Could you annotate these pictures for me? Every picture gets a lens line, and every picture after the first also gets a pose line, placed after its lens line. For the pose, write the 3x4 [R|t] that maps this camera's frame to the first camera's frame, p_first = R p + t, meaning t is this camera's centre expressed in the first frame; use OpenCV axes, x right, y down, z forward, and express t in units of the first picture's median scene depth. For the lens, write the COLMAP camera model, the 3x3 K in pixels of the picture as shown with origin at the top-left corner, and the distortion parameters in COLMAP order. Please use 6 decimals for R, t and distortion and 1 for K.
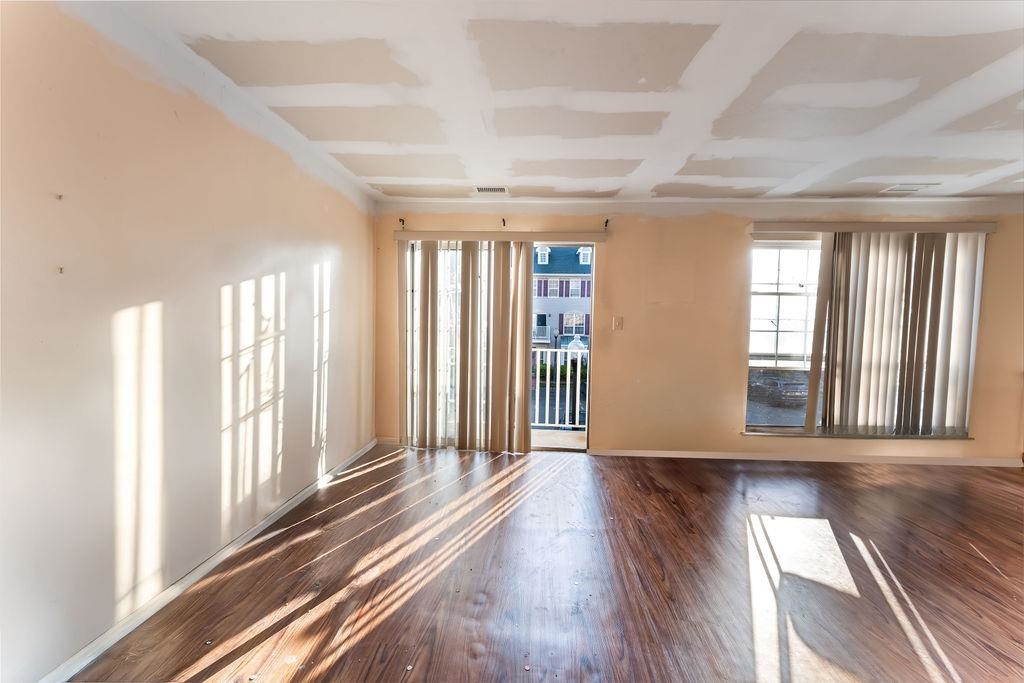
lens RADIAL K [[412.8, 0, 510.1], [0, 412.8, 343.3], [0, 0, 1]] dist [0.000366, 0.000268]
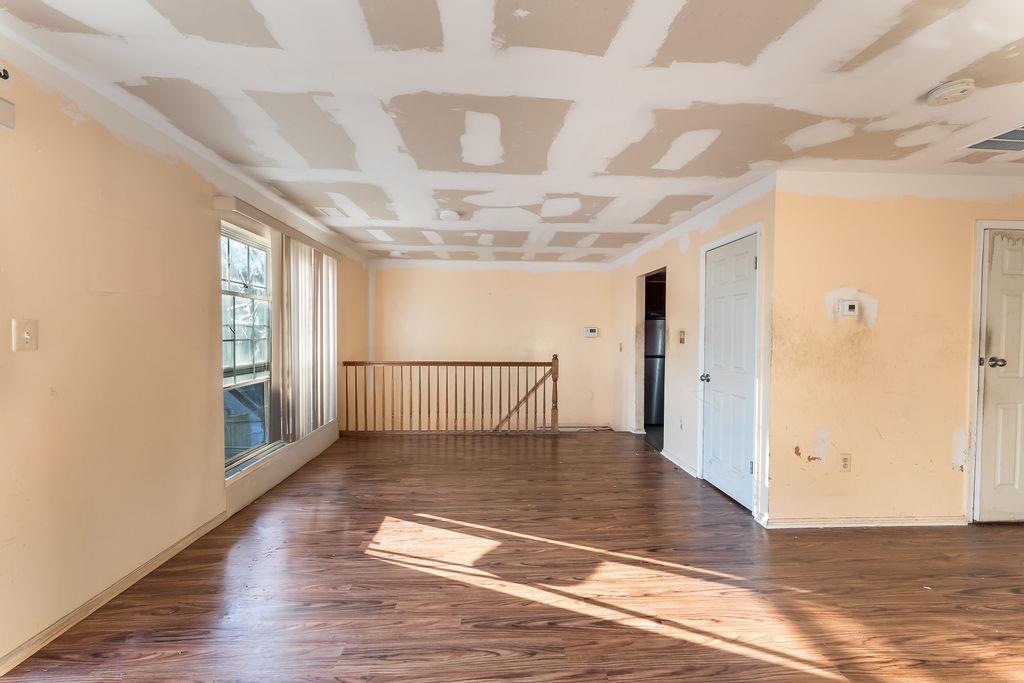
lens RADIAL K [[412.8, 0, 510.1], [0, 412.8, 343.3], [0, 0, 1]] dist [0.000366, 0.000268]
pose [[-0.134929, -0.042575, 0.989940, -0.242848], [0.044092, 0.997829, 0.048925, -0.042220], [-0.989874, 0.050250, -0.132759, 0.629283]]
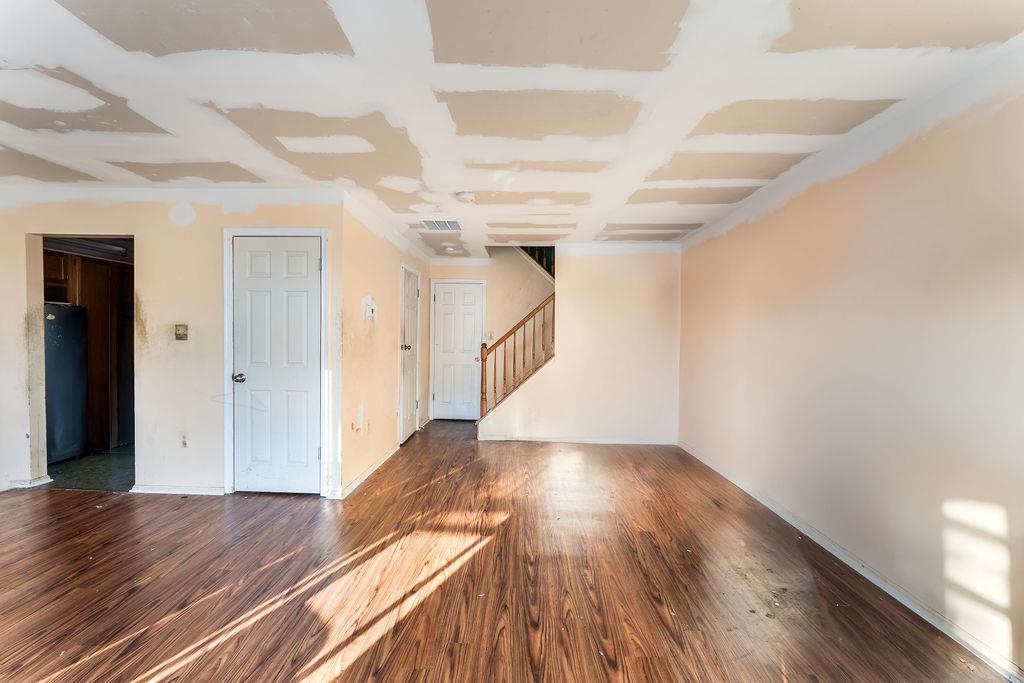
lens RADIAL K [[412.8, 0, 510.1], [0, 412.8, 343.3], [0, 0, 1]] dist [0.000366, 0.000268]
pose [[-0.997975, -0.031779, -0.055108, 0.149462], [-0.035937, 0.996446, 0.076177, -0.053795], [0.052491, 0.078003, -0.995570, 0.953664]]
